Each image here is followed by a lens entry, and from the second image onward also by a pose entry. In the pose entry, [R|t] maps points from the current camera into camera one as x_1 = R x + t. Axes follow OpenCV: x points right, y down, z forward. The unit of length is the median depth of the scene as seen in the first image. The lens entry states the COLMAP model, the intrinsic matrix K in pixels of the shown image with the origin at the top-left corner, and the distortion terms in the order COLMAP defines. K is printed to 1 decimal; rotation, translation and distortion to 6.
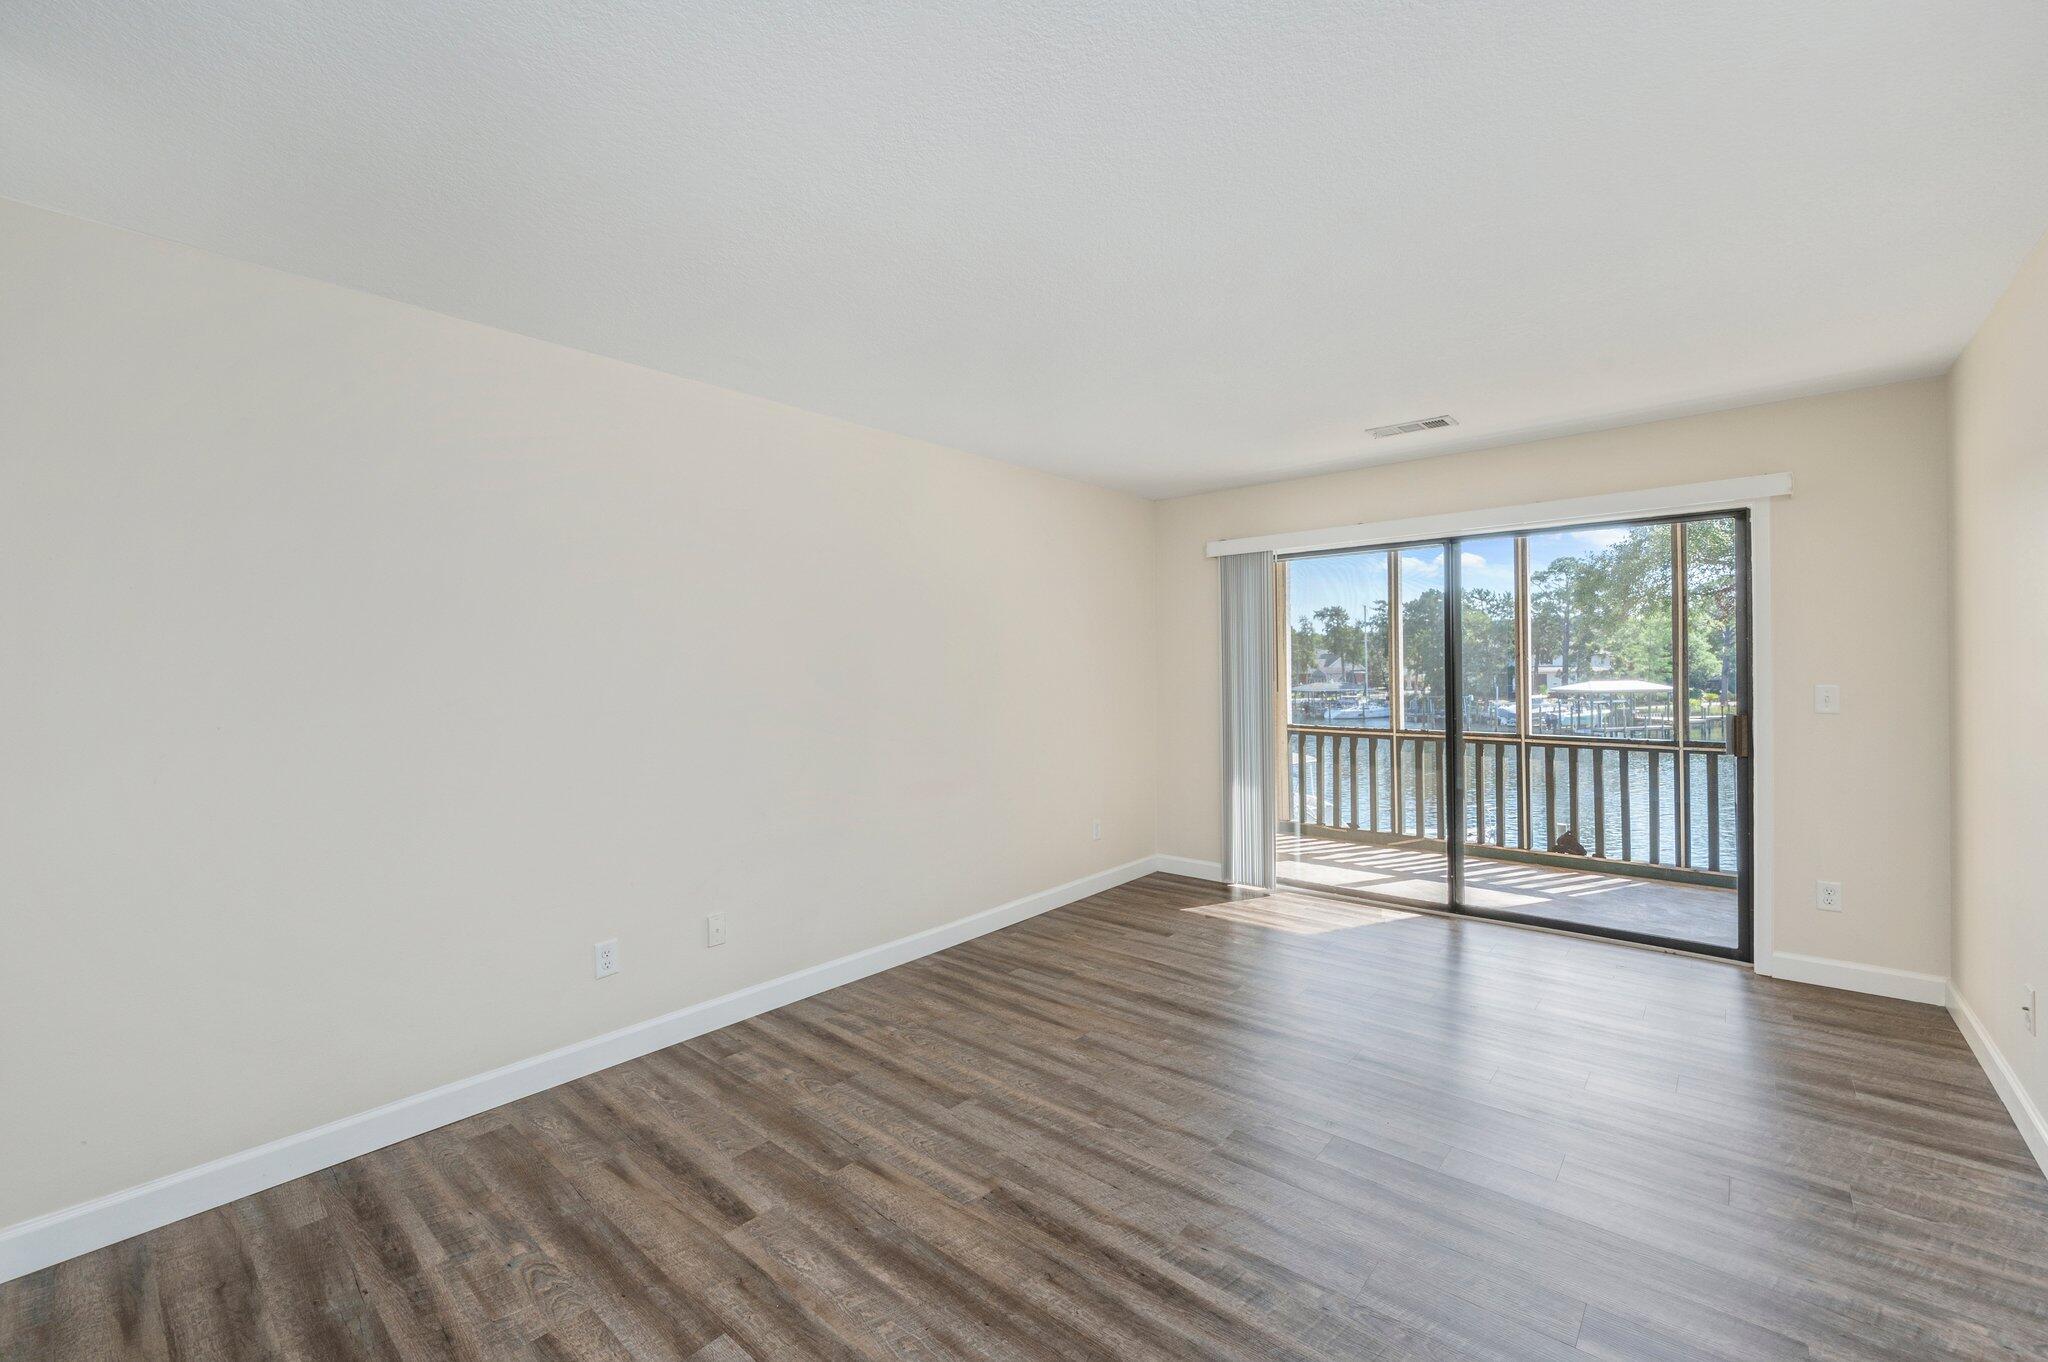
lens RADIAL K [[837.7, 0, 1024.0], [0, 837.7, 681.0], [0, 0, 1]] dist [-0.001568, -0.000541]
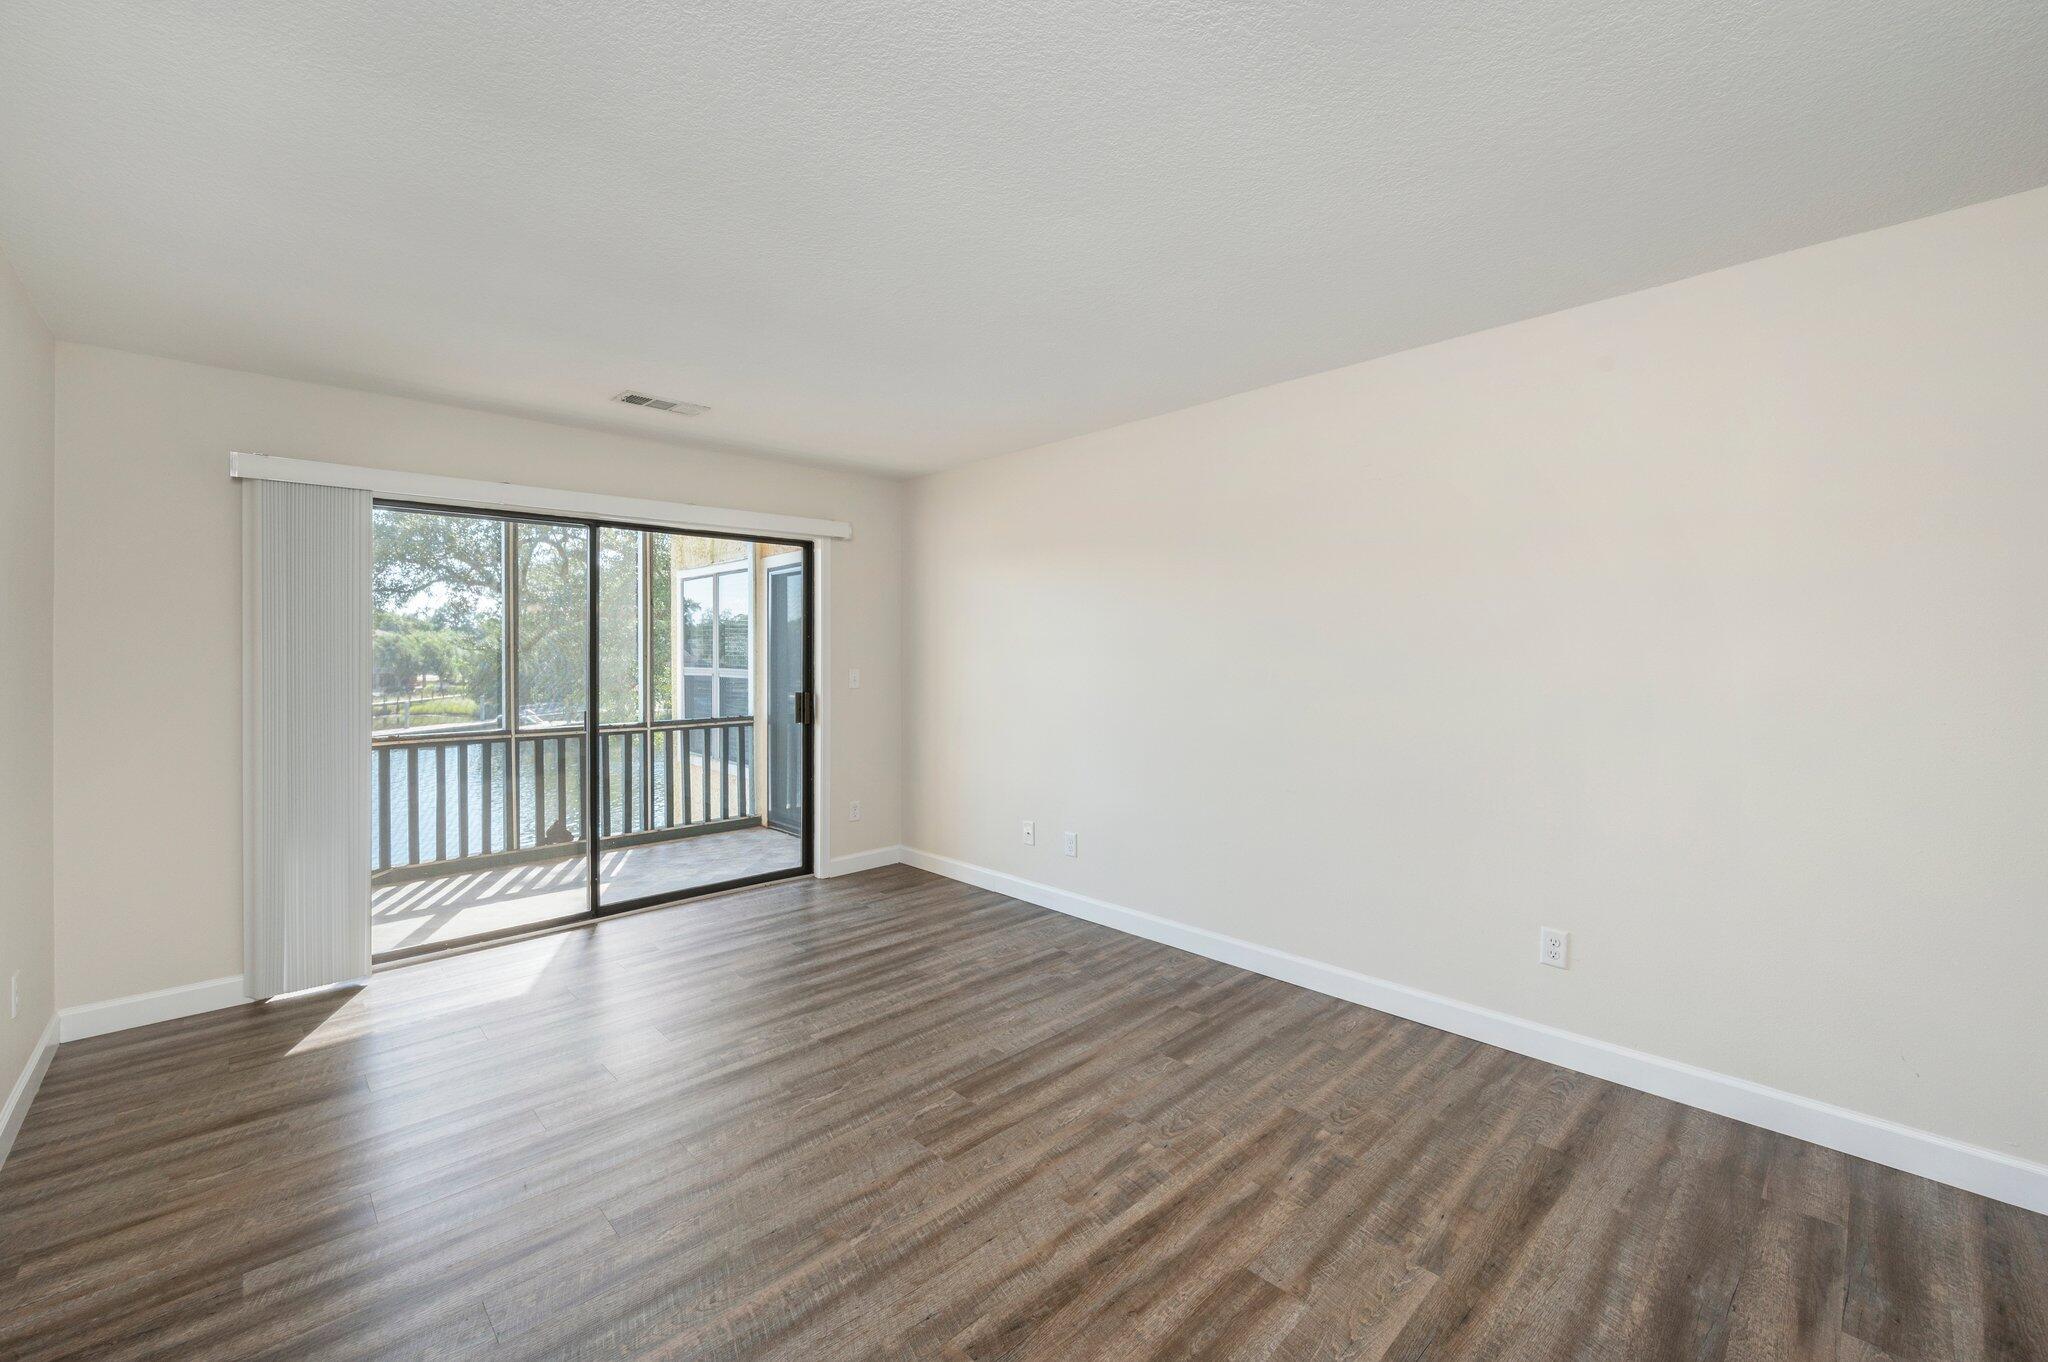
lens RADIAL K [[826.3, 0, 1025.8], [0, 826.3, 654.5], [0, 0, 1]] dist [-0.001086, -0.000237]
pose [[0.098828, 0.009769, 0.995057, -0.551387], [0.019814, 0.999734, -0.011783, 0.002045], [-0.994907, 0.020881, 0.098609, 0.632488]]
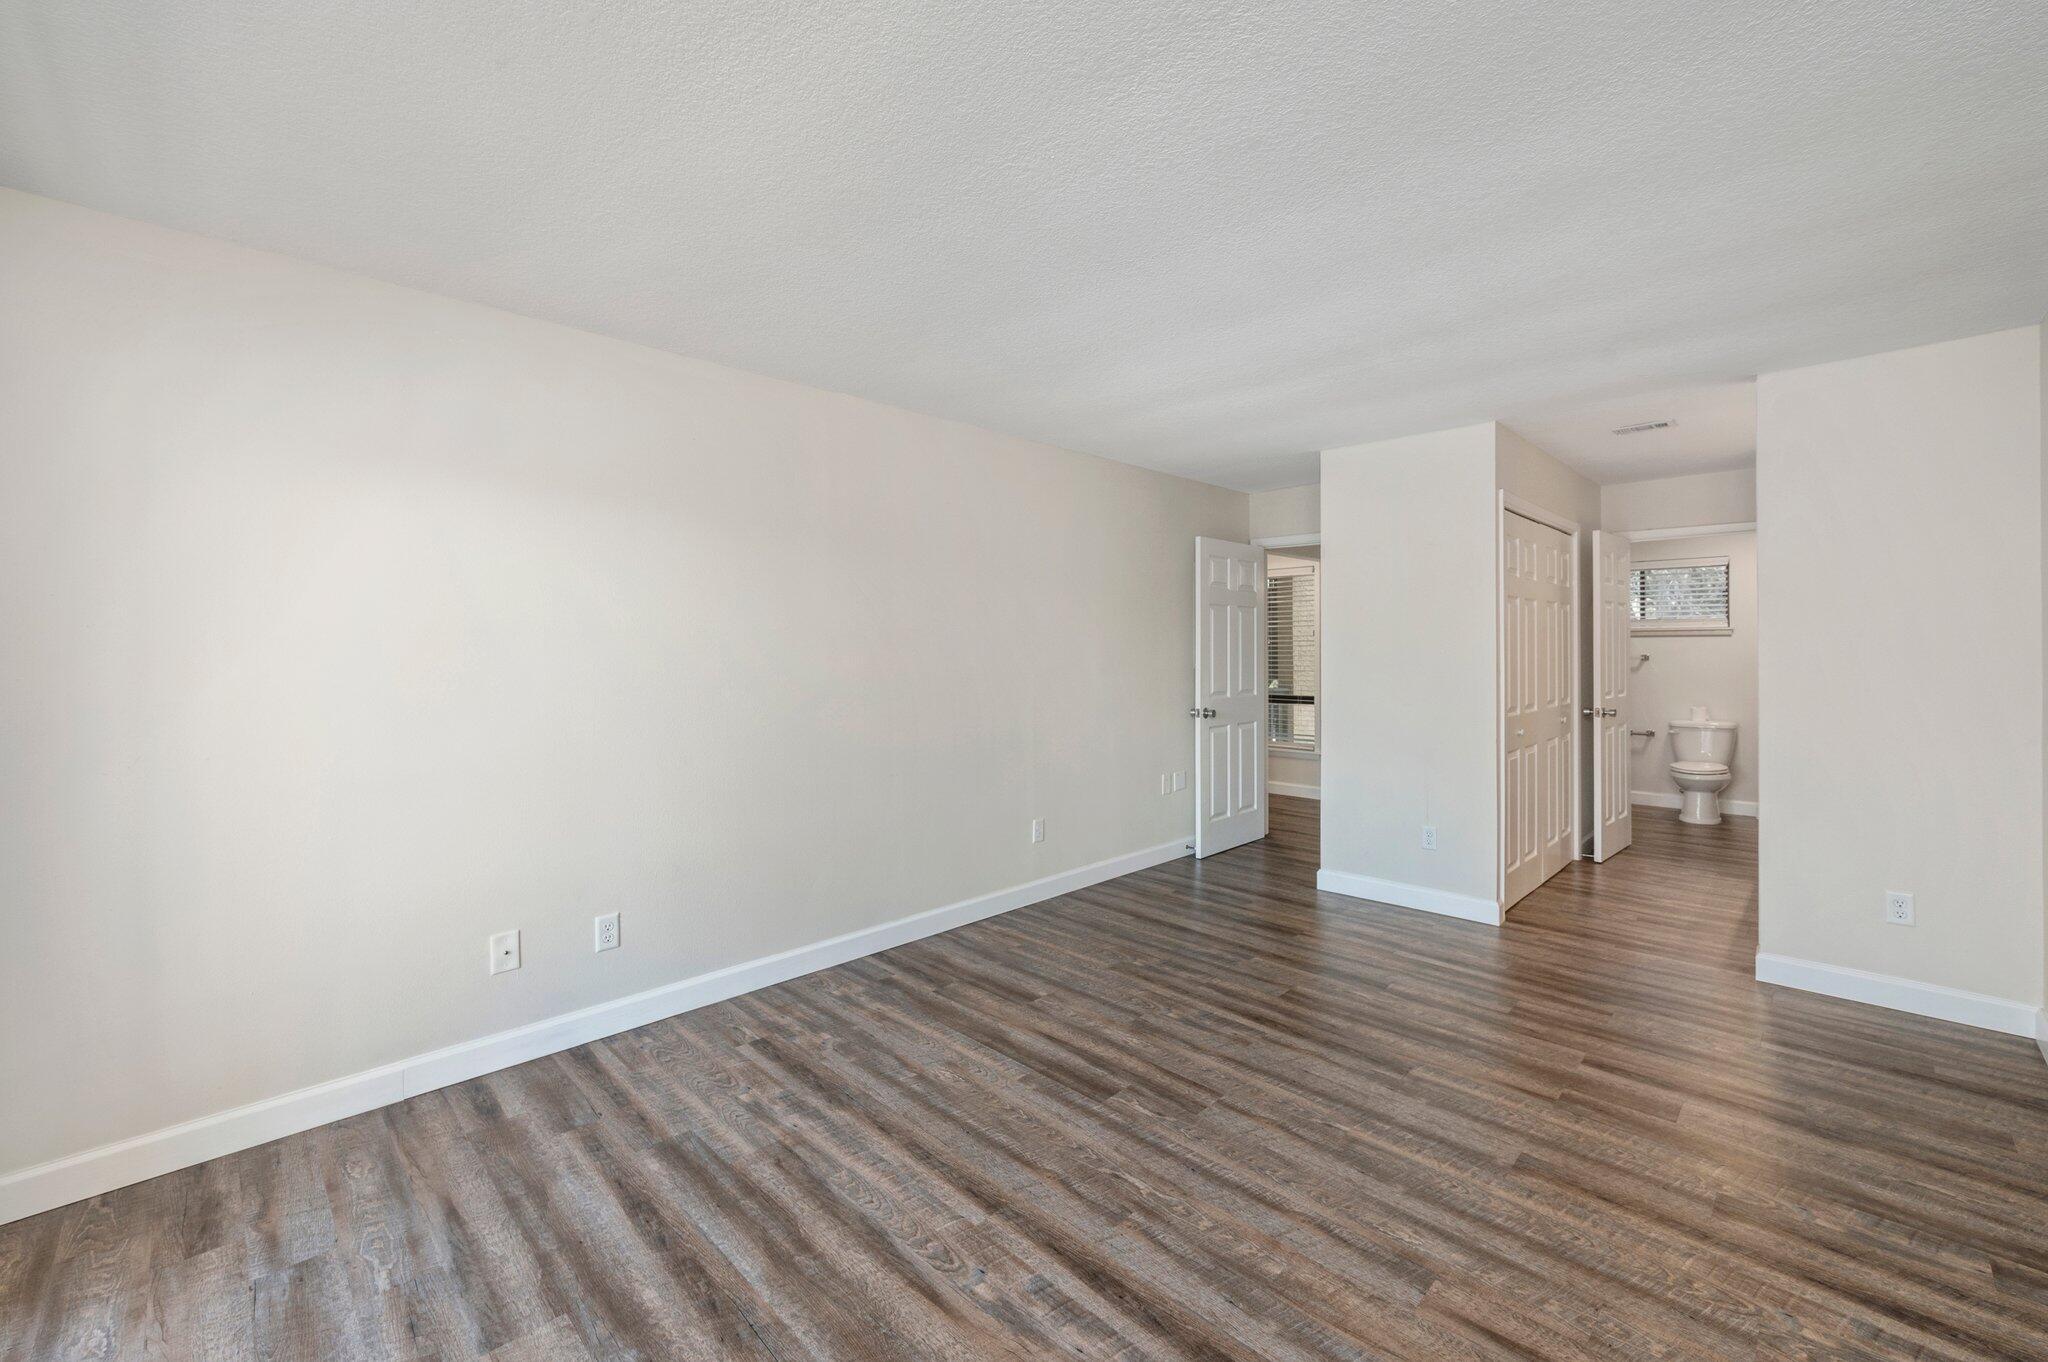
lens RADIAL K [[826.3, 0, 1025.8], [0, 826.3, 654.5], [0, 0, 1]] dist [-0.001086, -0.000237]
pose [[-0.996683, 0.012296, 0.080449, 0.302964], [0.014263, 0.999612, 0.023922, -0.031243], [-0.080124, 0.024990, -0.996472, 1.629469]]
